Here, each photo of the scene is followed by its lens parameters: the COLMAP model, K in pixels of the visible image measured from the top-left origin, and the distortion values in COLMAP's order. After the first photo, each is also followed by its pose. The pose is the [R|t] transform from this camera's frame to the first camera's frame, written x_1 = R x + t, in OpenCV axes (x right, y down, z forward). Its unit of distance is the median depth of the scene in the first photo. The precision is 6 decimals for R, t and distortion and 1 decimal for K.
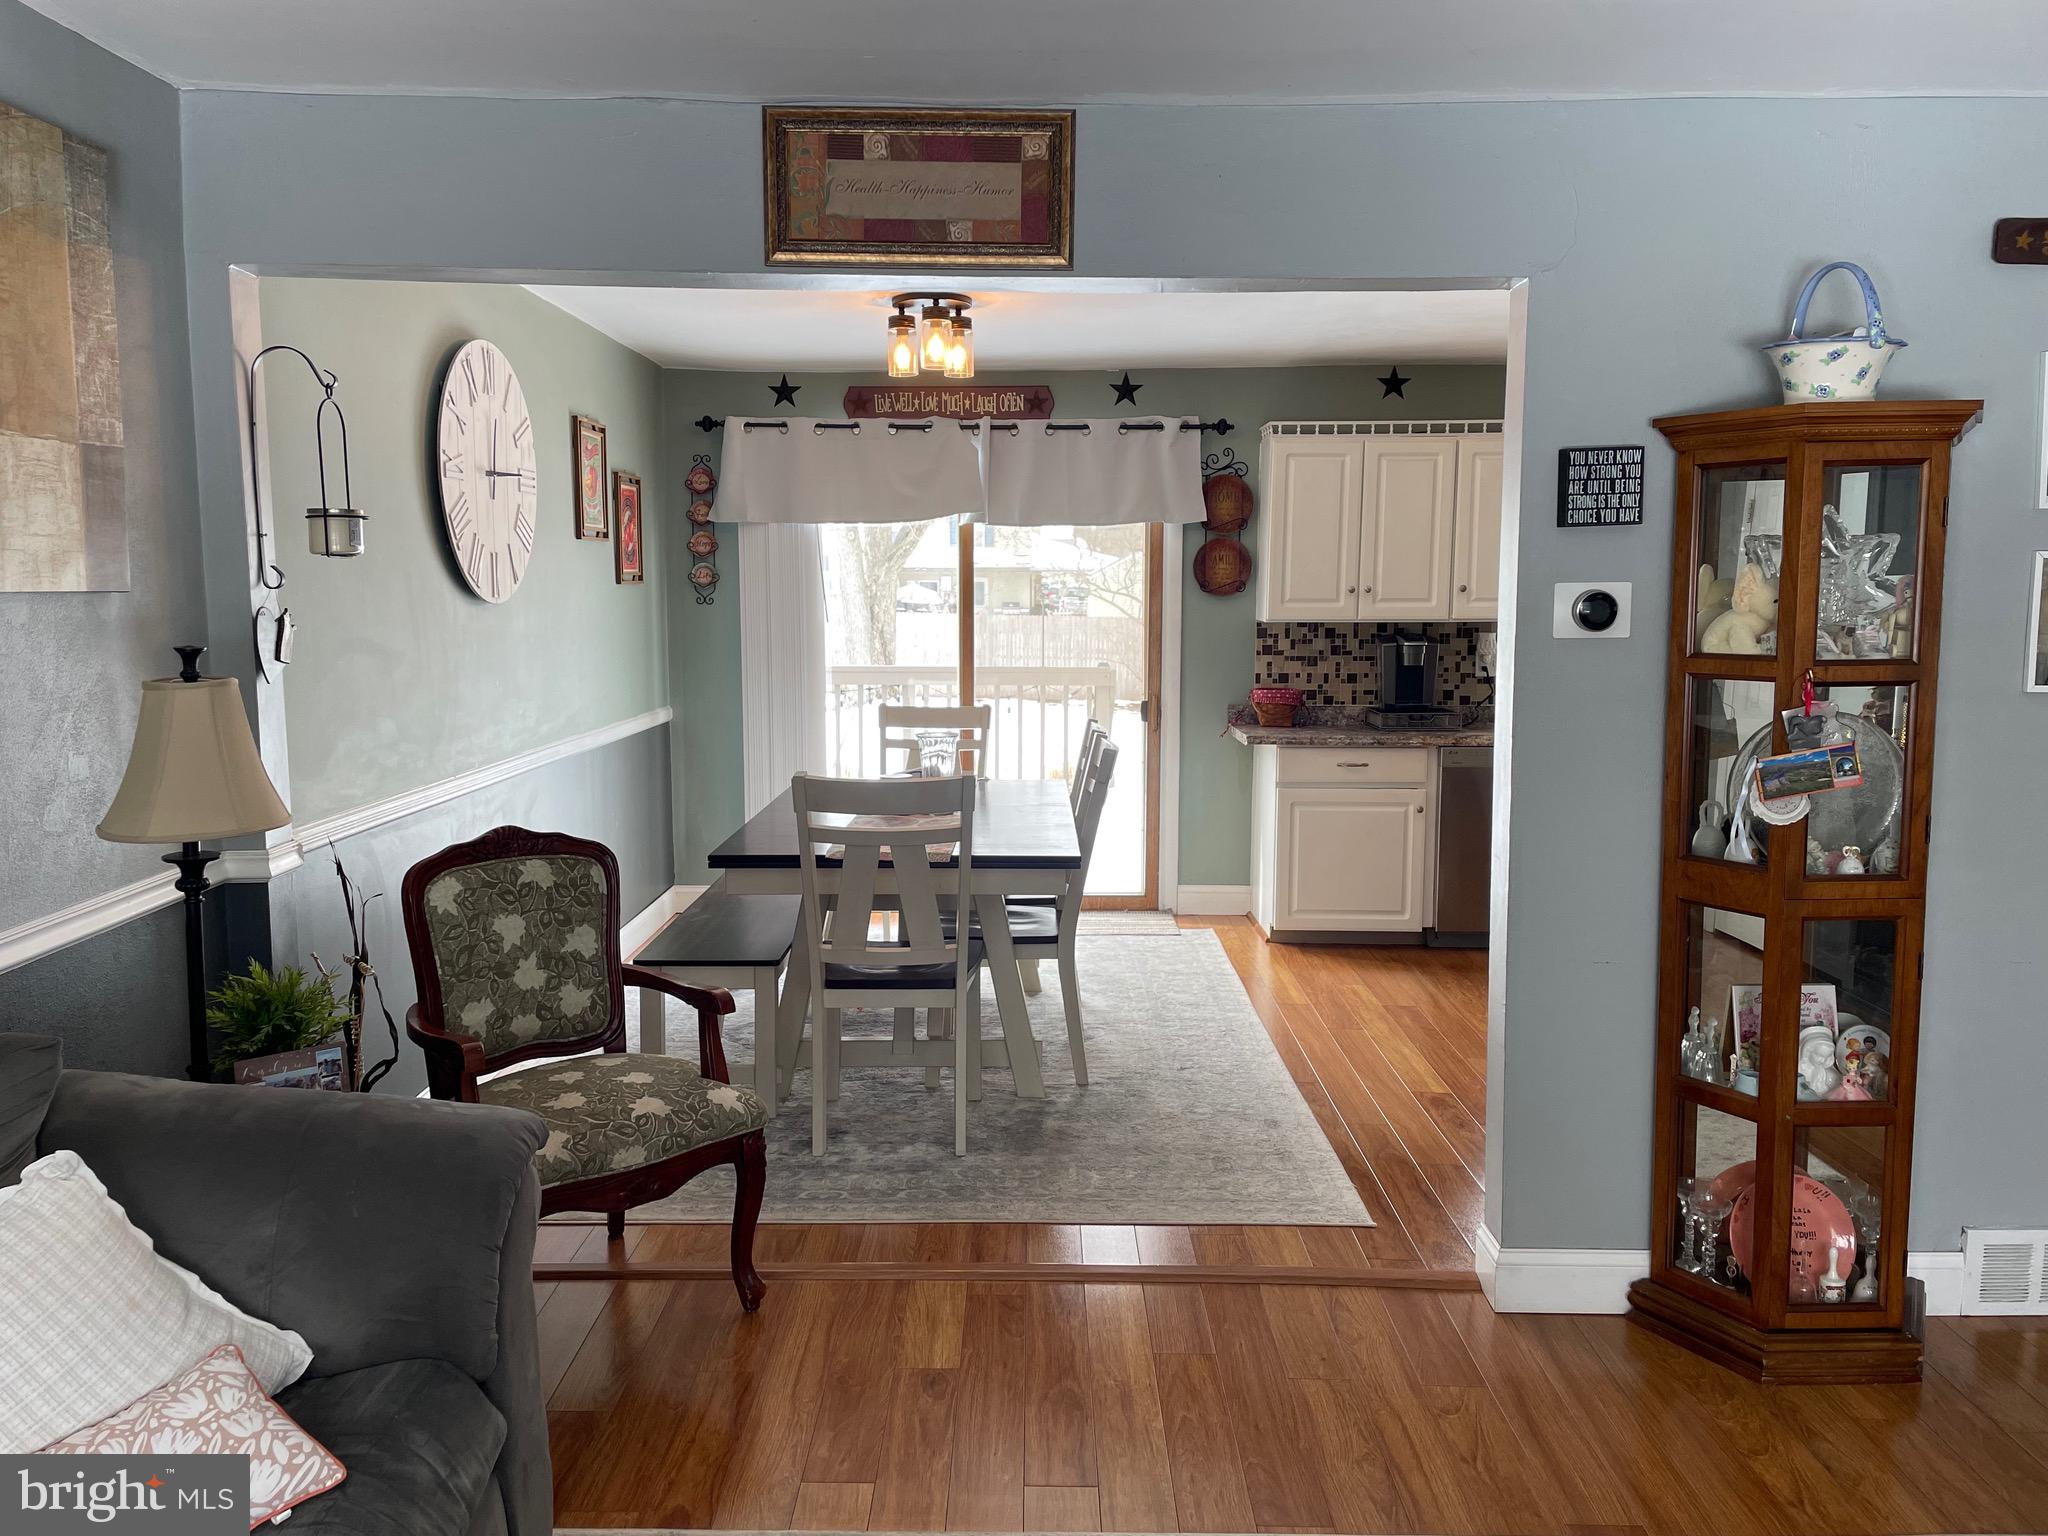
lens RADIAL K [[1559.0, 0, 1018.1], [0, 1559.0, 750.5], [0, 0, 1]] dist [0.119591, -0.144555]
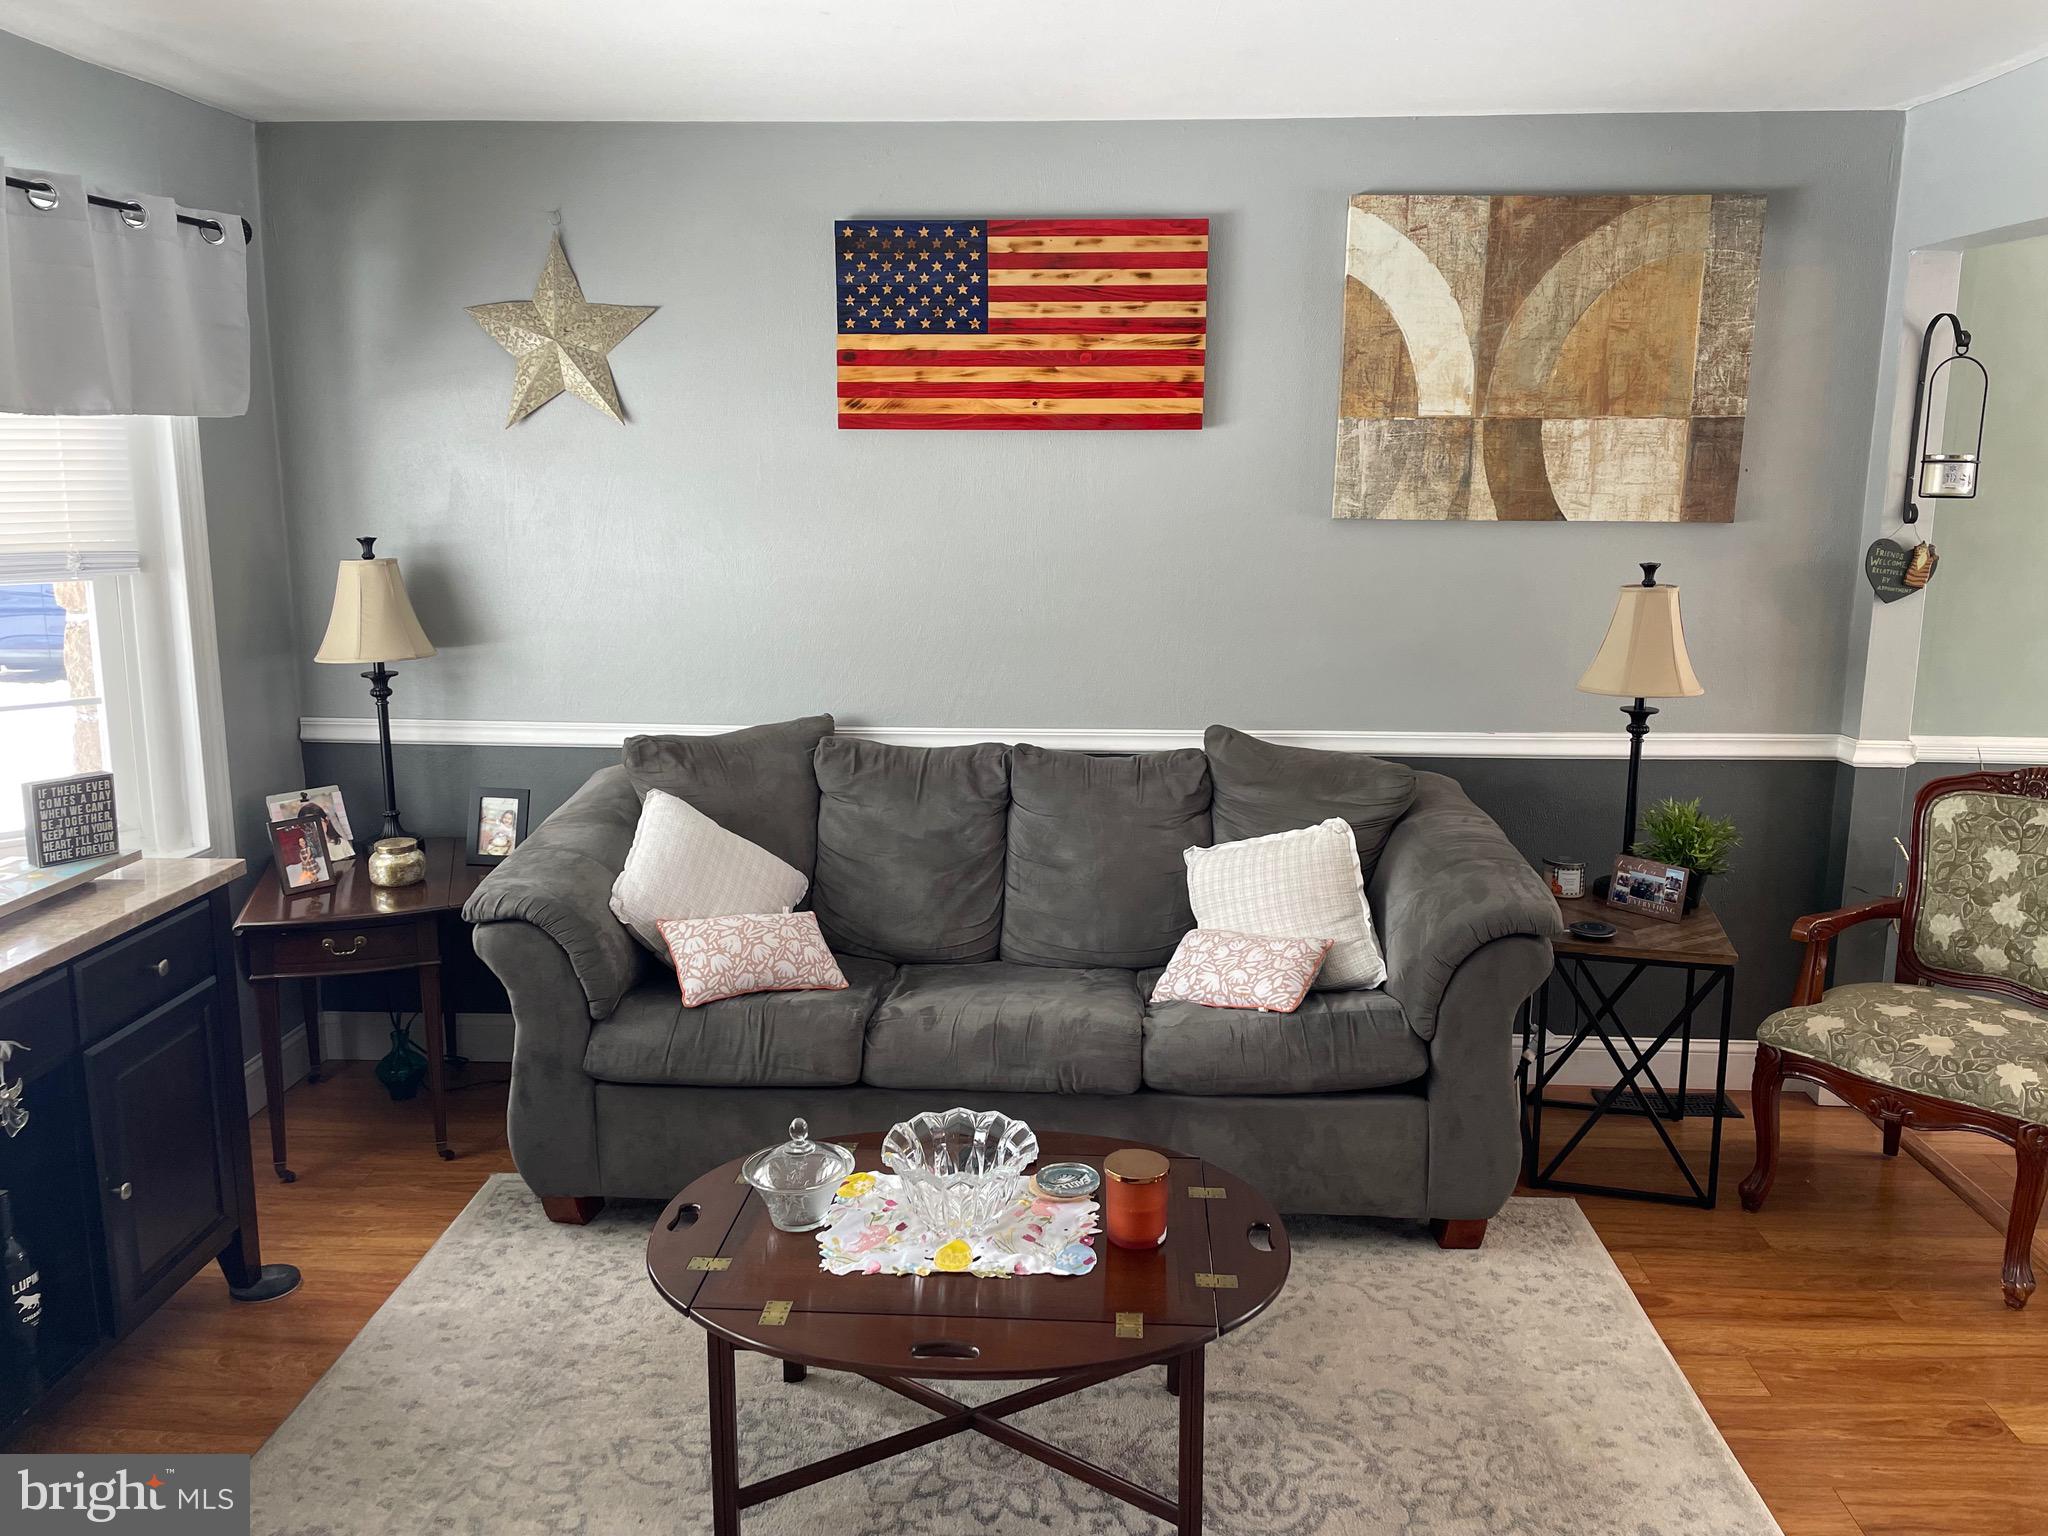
lens RADIAL K [[1559.0, 0, 1018.1], [0, 1559.0, 750.5], [0, 0, 1]] dist [0.119591, -0.144555]
pose [[-0.055354, 0.178153, -0.982445, 0.766494], [-0.118268, 0.975856, 0.183622, -0.077776], [0.991438, 0.126356, -0.032948, 0.412525]]
